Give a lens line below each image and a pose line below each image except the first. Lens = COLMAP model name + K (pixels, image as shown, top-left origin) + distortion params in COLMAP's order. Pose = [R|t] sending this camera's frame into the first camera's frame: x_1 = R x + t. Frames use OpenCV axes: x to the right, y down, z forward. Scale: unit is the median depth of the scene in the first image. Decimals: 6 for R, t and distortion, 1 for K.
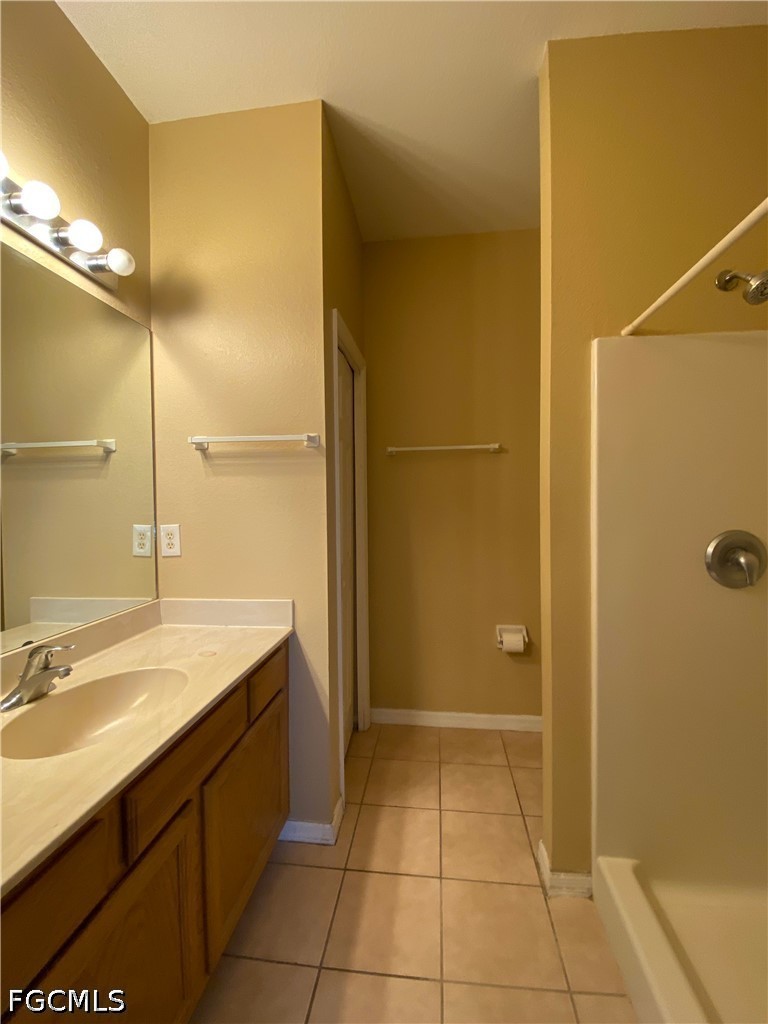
lens RADIAL K [[440.0, 0, 384.0], [0, 440.0, 512.0], [0, 0, 1]] dist [0.002128, -0.012299]
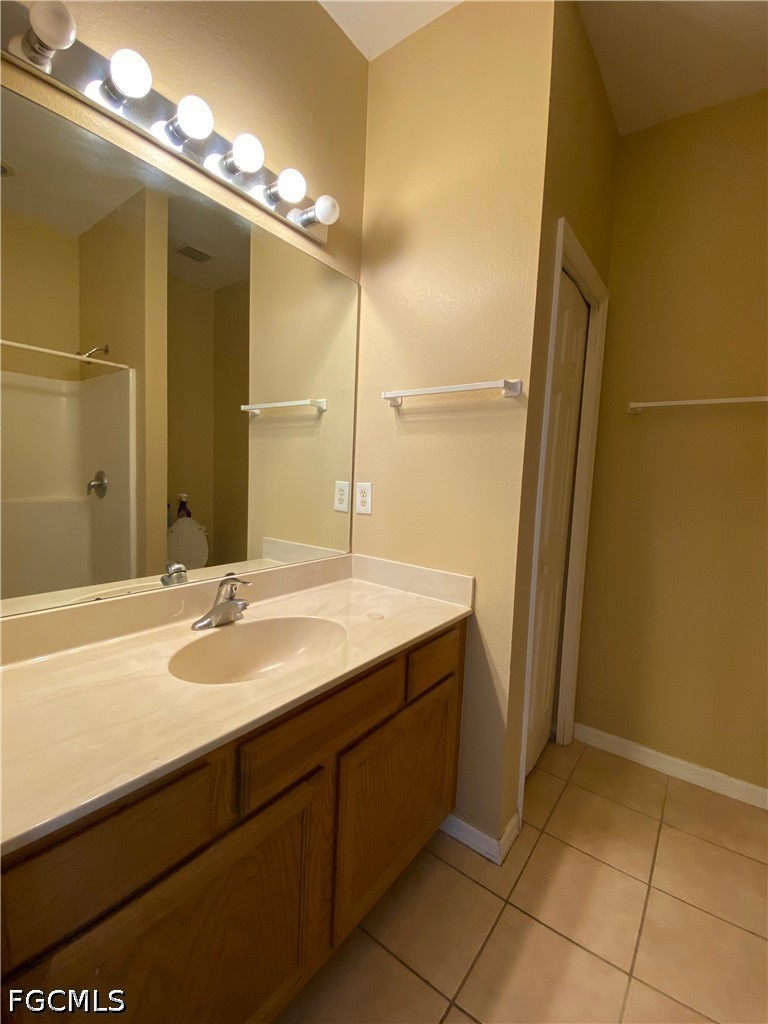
lens RADIAL K [[452.8, 0, 355.2], [0, 452.8, 507.2], [0, 0, 1]] dist [0.030563, -0.029647]
pose [[0.856645, 0.094747, -0.507131, 0.032288], [-0.067990, 0.995151, 0.071074, 0.014444], [0.511406, -0.026406, 0.858933, 0.109981]]
